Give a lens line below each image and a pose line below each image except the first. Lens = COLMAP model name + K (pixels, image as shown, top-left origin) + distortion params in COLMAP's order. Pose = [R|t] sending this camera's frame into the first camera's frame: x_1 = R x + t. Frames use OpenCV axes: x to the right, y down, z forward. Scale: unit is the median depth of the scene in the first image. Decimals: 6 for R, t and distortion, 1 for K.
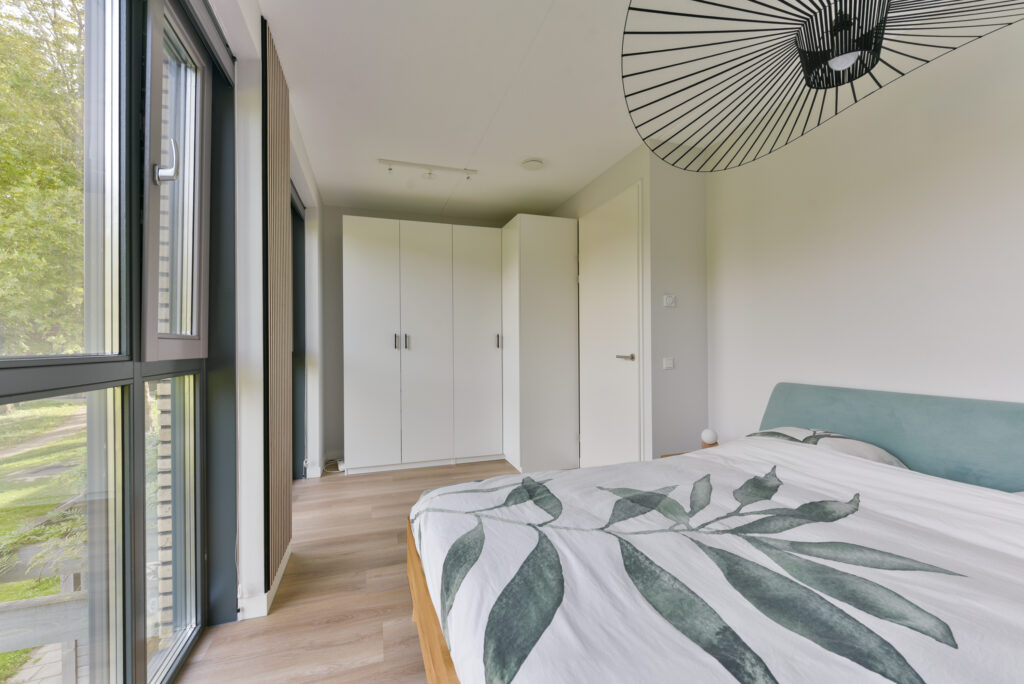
lens RADIAL K [[419.9, 0, 509.8], [0, 419.9, 345.4], [0, 0, 1]] dist [0.001227, -0.000128]
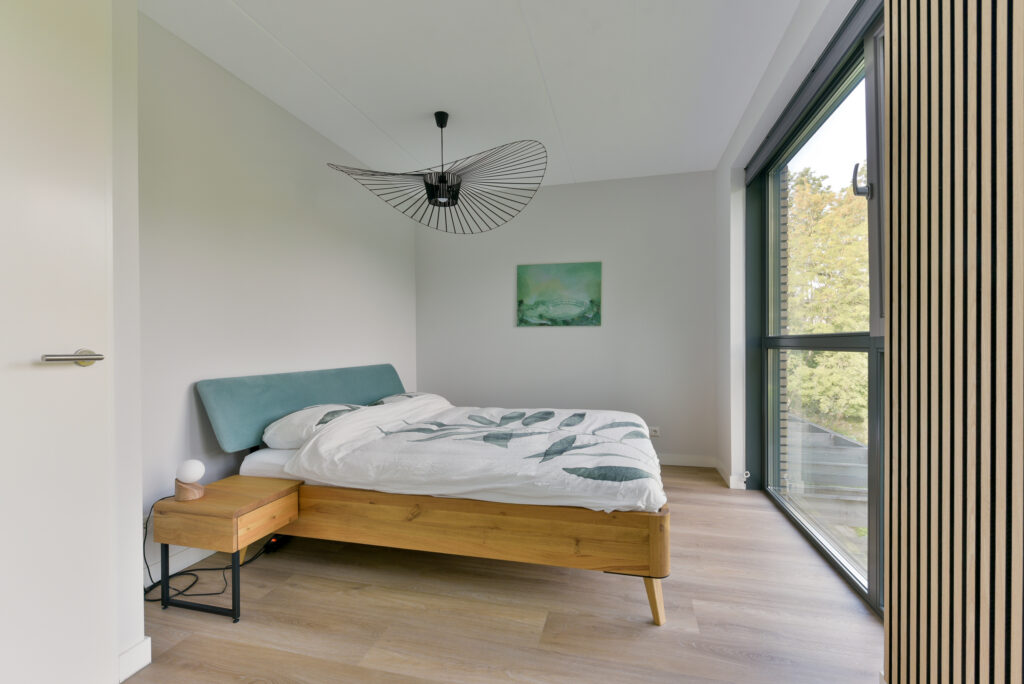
lens RADIAL K [[447.5, 0, 516.6], [0, 447.5, 356.5], [0, 0, 1]] dist [0.001035, -0.000195]
pose [[-0.841129, 0.002830, 0.540828, -0.597676], [0.014429, 0.999748, 0.017210, 0.053480], [-0.540642, 0.022279, -0.840957, 2.430950]]
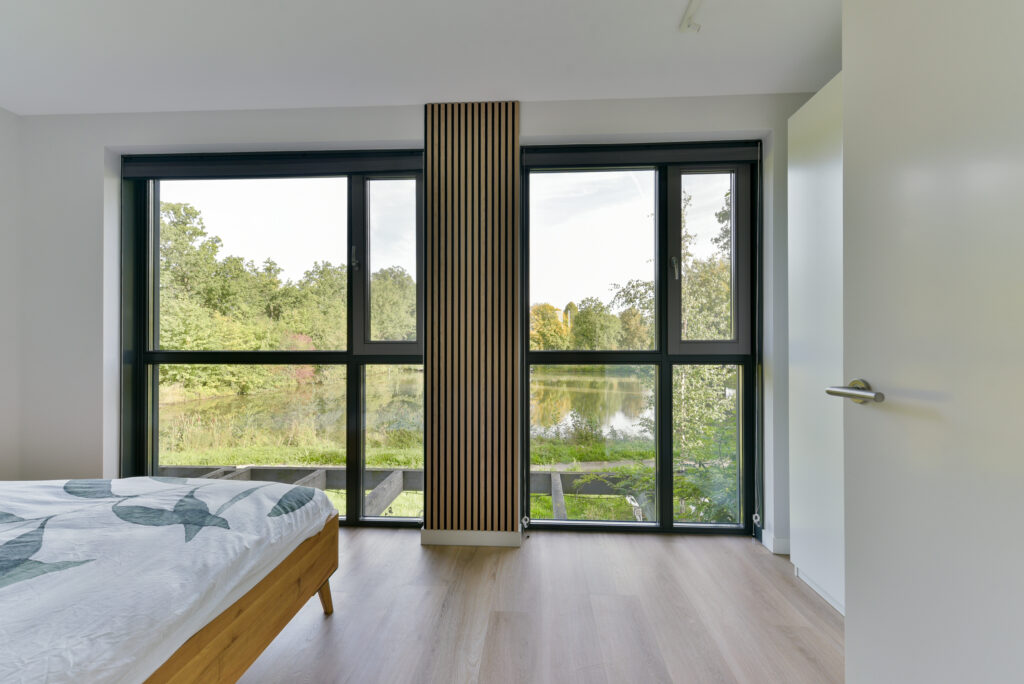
lens RADIAL K [[412.6, 0, 517.0], [0, 412.6, 347.1], [0, 0, 1]] dist [0.000758, 0.000346]
pose [[-0.367202, 0.005785, -0.930123, 0.668315], [0.007888, 0.999964, 0.003105, 0.001164], [0.930108, -0.006197, -0.367234, 2.198301]]
